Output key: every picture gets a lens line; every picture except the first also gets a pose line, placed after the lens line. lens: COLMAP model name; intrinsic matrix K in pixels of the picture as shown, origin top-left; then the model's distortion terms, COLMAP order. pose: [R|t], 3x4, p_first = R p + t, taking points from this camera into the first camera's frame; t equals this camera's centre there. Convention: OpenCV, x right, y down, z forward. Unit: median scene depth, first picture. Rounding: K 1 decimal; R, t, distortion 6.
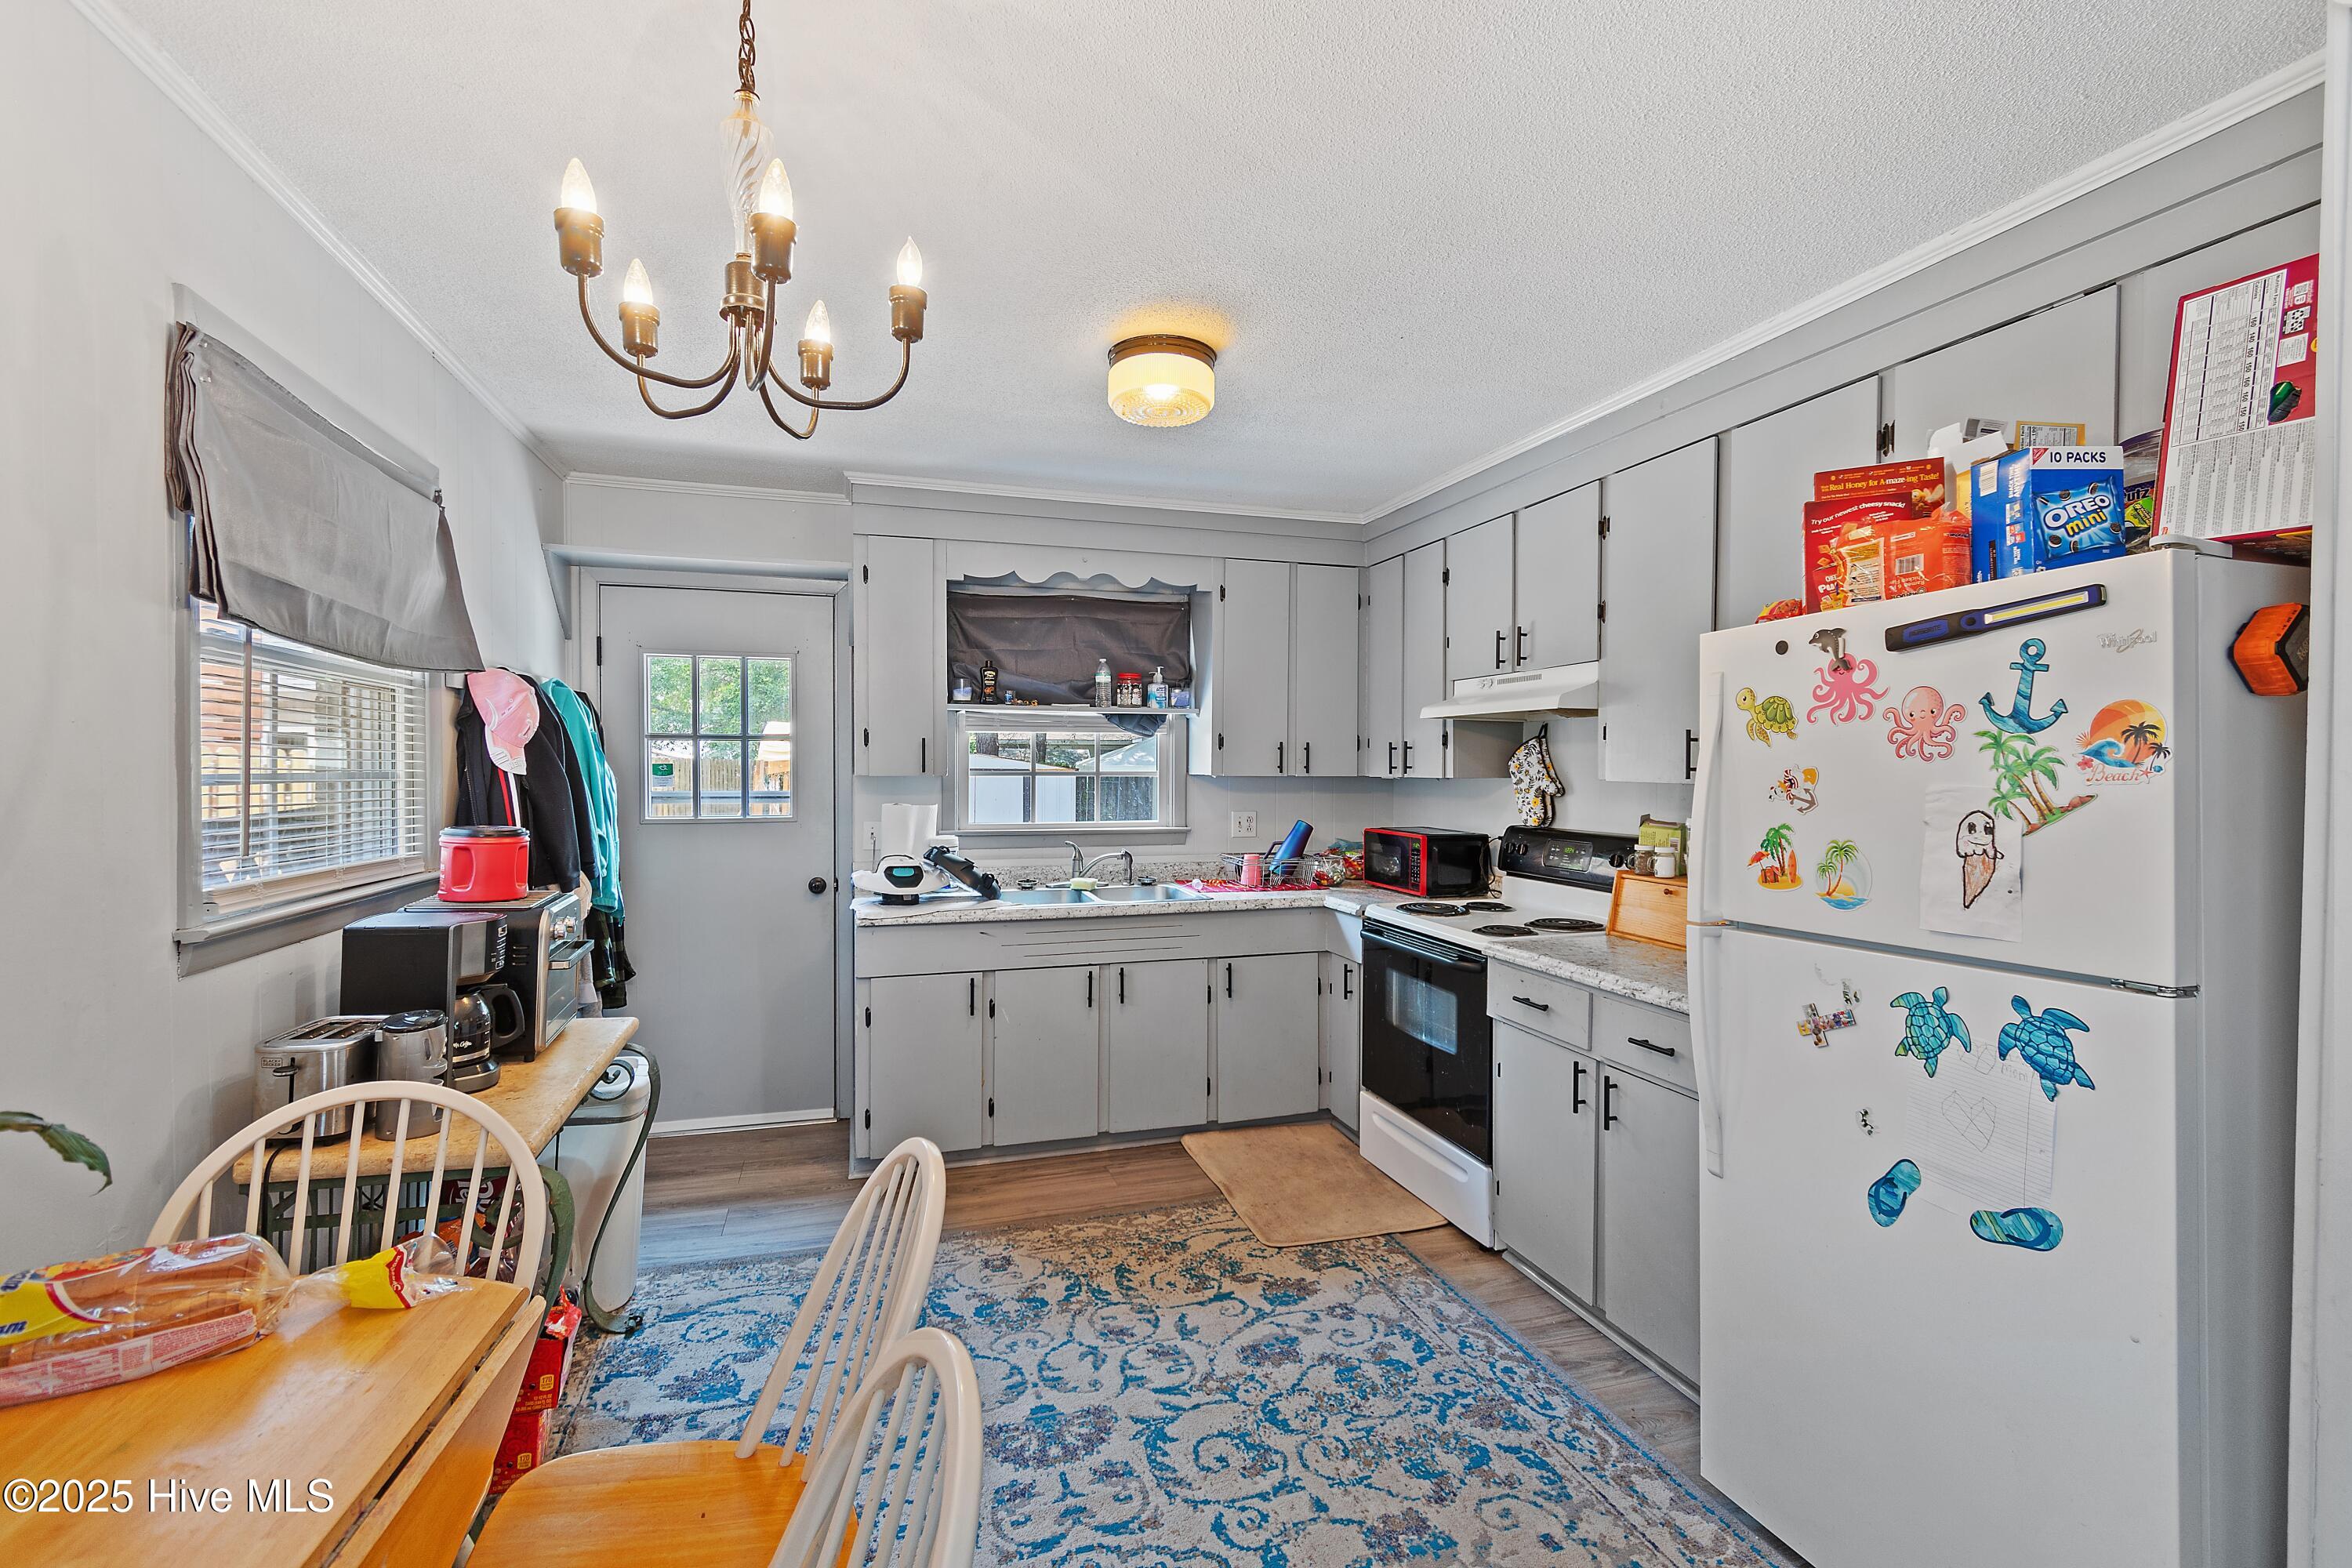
lens RADIAL K [[1038.5, 0, 1169.3], [0, 1038.5, 780.3], [0, 0, 1]] dist [-0.000696, 0.000193]
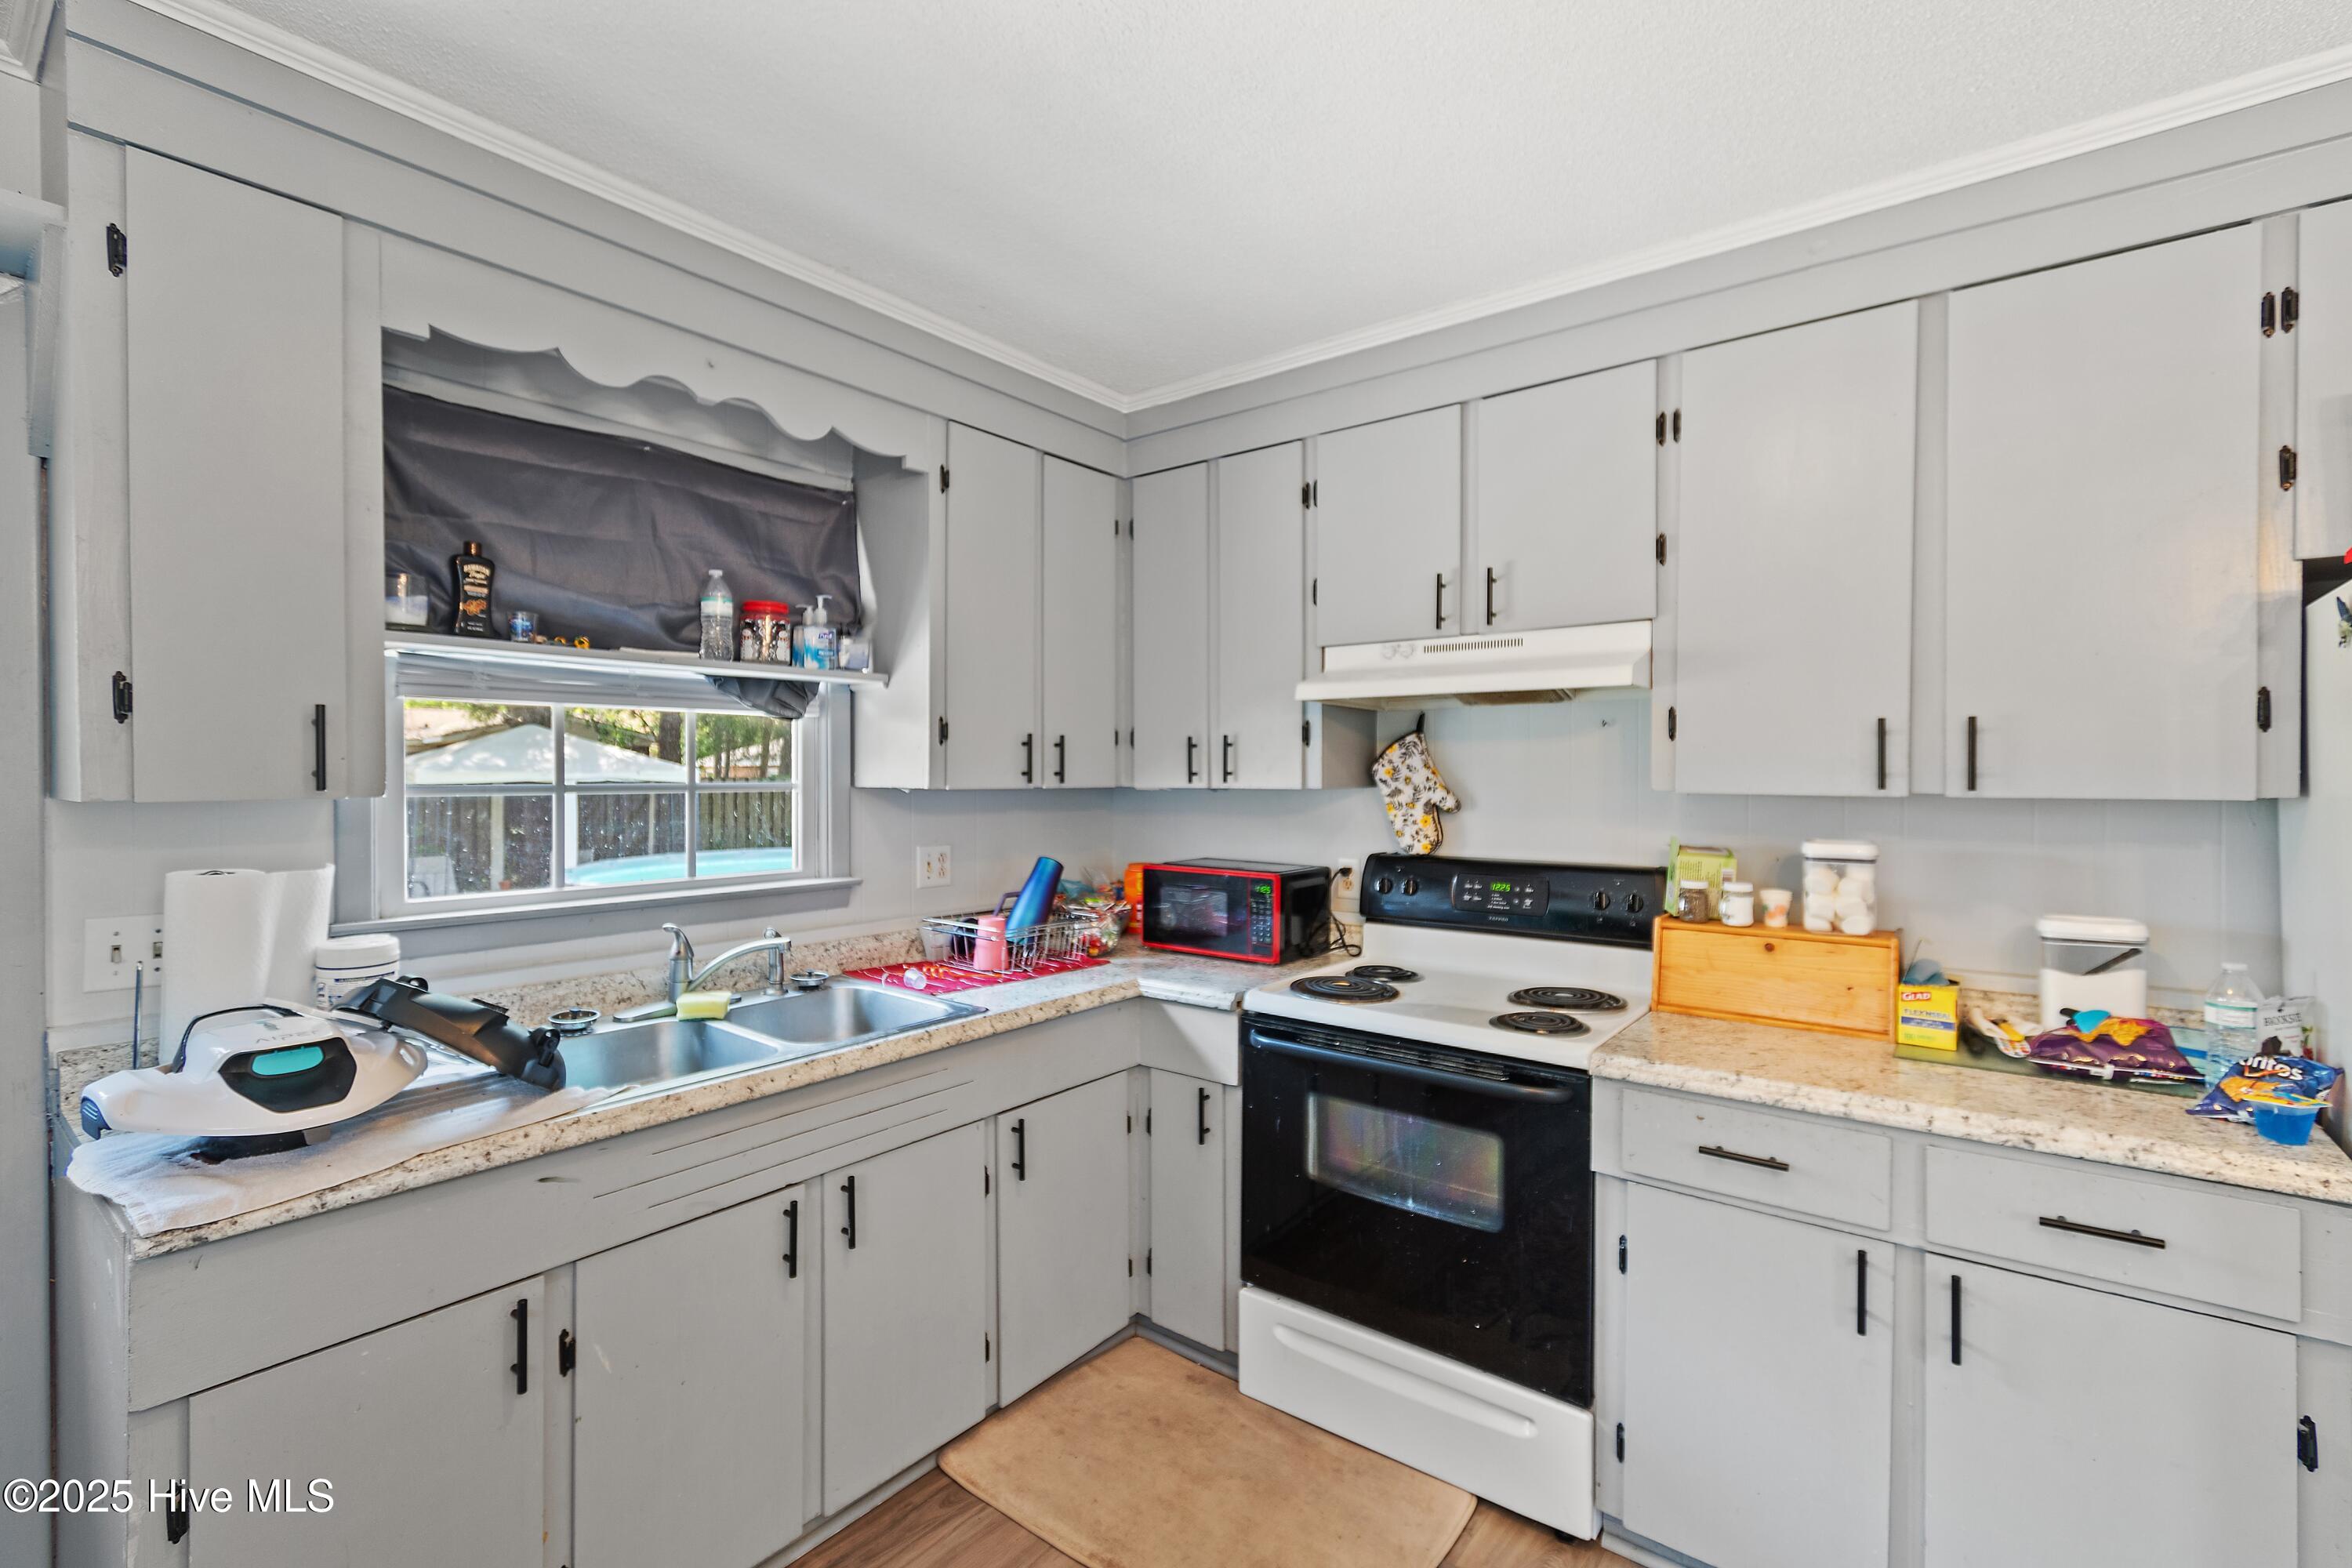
lens RADIAL K [[1038.5, 0, 1183.3], [0, 1038.5, 779.8], [0, 0, 1]] dist [-0.000696, 0.000193]
pose [[0.820688, -0.007196, 0.571331, -0.193610], [0.010386, 0.999943, -0.002326, -0.007463], [-0.571282, 0.007843, 0.820717, 0.485741]]
